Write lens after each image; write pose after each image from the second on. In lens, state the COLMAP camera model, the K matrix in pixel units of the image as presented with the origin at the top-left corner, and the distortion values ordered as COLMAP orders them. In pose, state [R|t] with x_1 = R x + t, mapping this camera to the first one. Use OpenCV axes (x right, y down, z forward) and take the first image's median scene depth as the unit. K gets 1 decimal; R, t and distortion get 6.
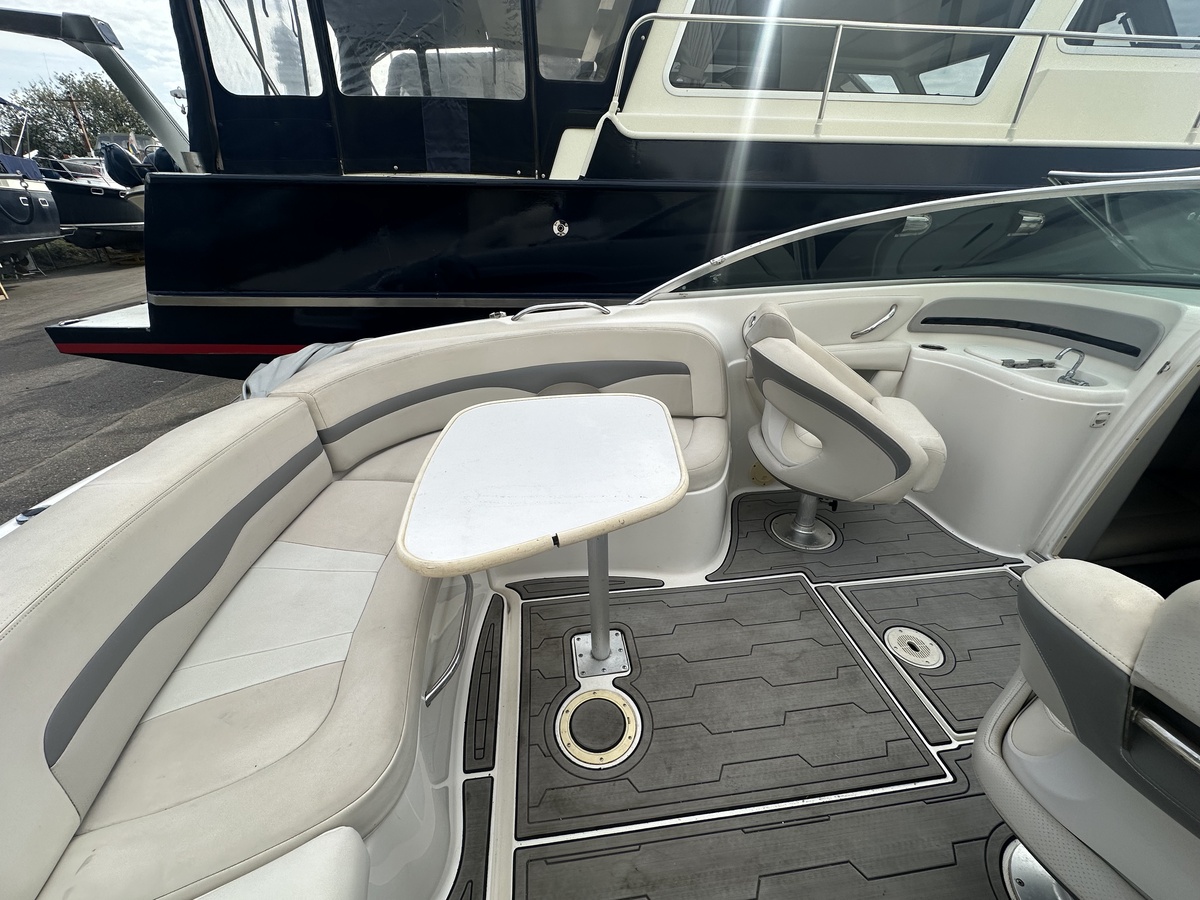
lens RADIAL K [[478.9, 0, 600.0], [0, 478.9, 450.0], [0, 0, 1]] dist [-0.002703, 0.000326]
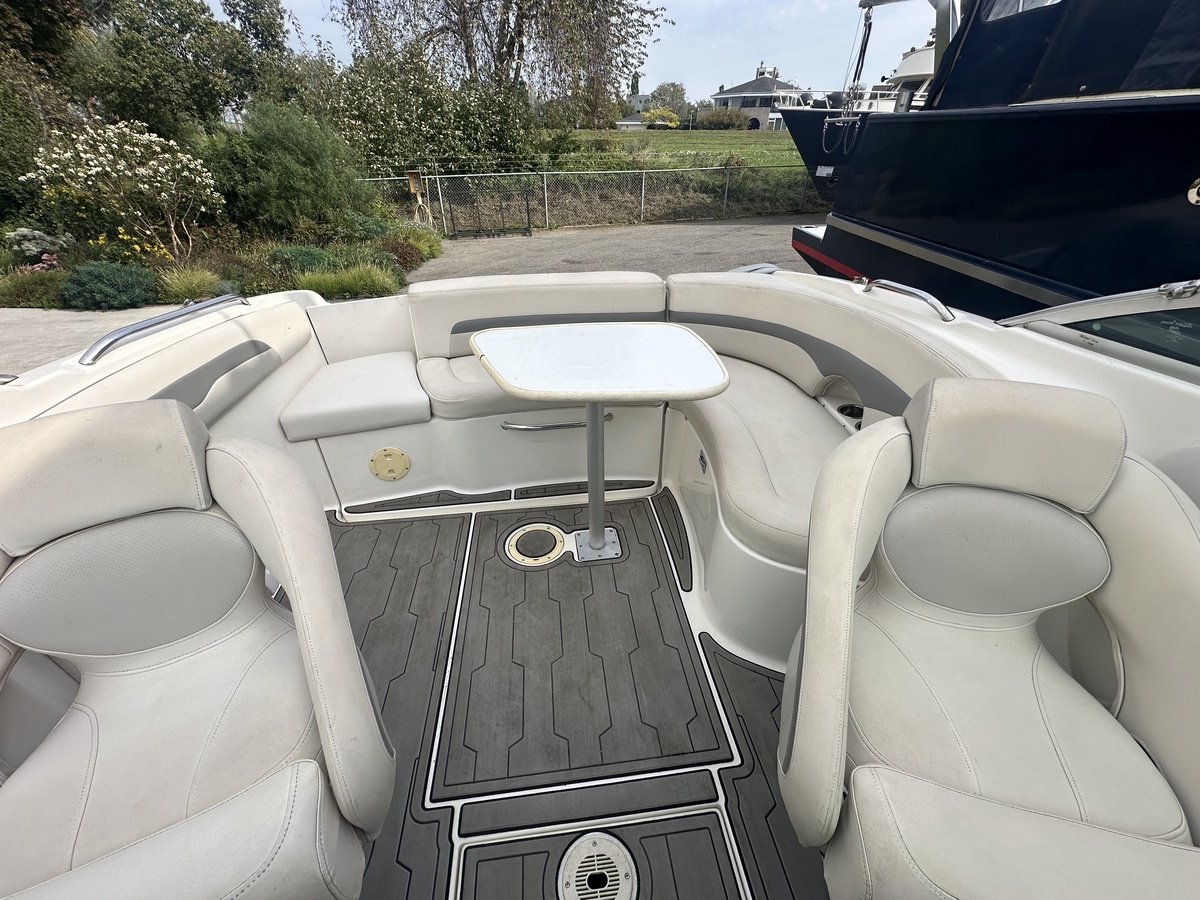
lens RADIAL K [[478.9, 0, 600.0], [0, 478.9, 450.0], [0, 0, 1]] dist [-0.002703, 0.000326]
pose [[0.000125, 0.544208, -0.838950, 0.724066], [-0.447092, 0.750461, 0.486741, -0.279407], [0.894488, 0.375028, 0.243405, 0.516522]]
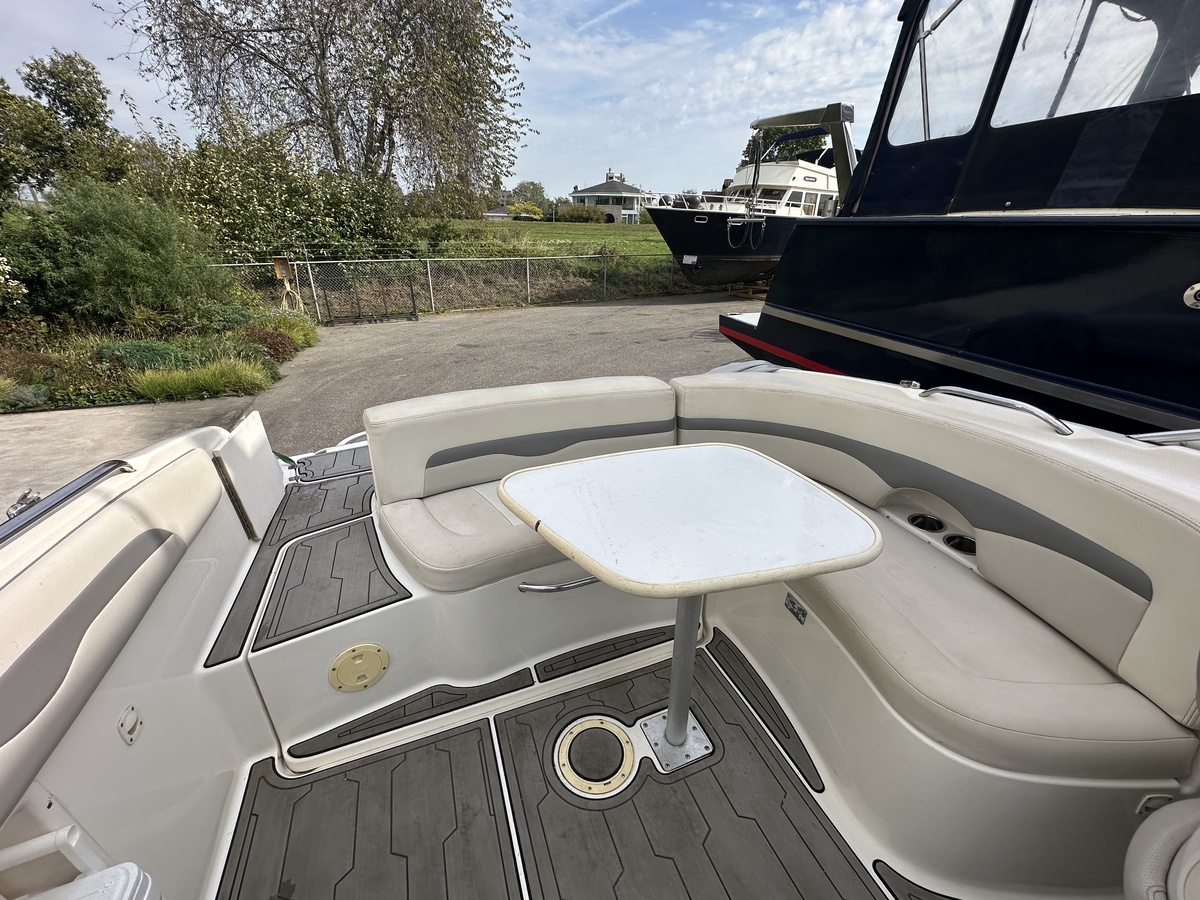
lens RADIAL K [[478.9, 0, 600.0], [0, 478.9, 450.0], [0, 0, 1]] dist [-0.002703, 0.000326]
pose [[0.247270, 0.407493, -0.879095, 0.446554], [-0.450867, 0.851451, 0.267860, -0.177948], [0.857658, 0.330121, 0.394263, 0.281710]]
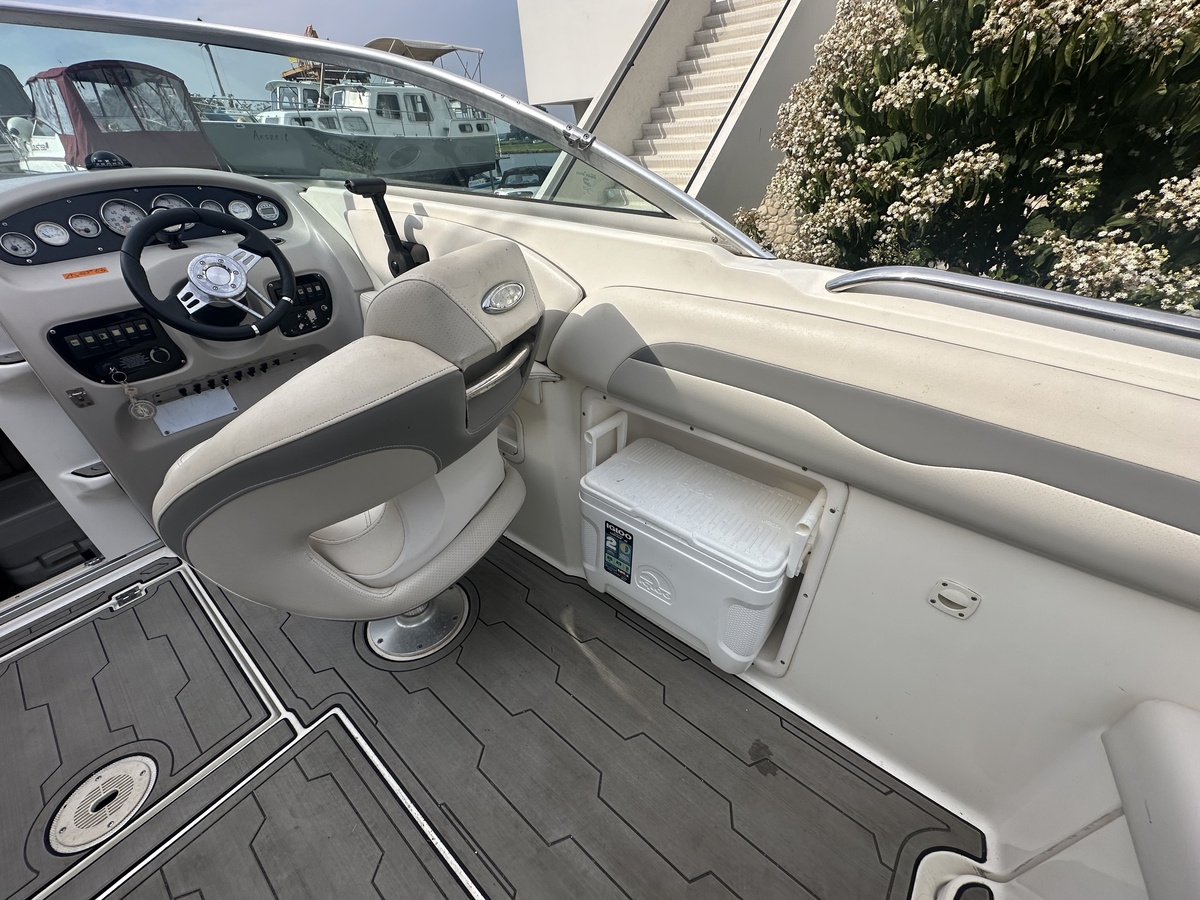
lens RADIAL K [[478.9, 0, 600.0], [0, 478.9, 450.0], [0, 0, 1]] dist [-0.002703, 0.000326]
pose [[-0.689466, -0.380257, 0.616475, 0.007465], [0.363512, 0.554507, 0.748586, -0.055513], [-0.626495, 0.740220, -0.244086, 0.342265]]
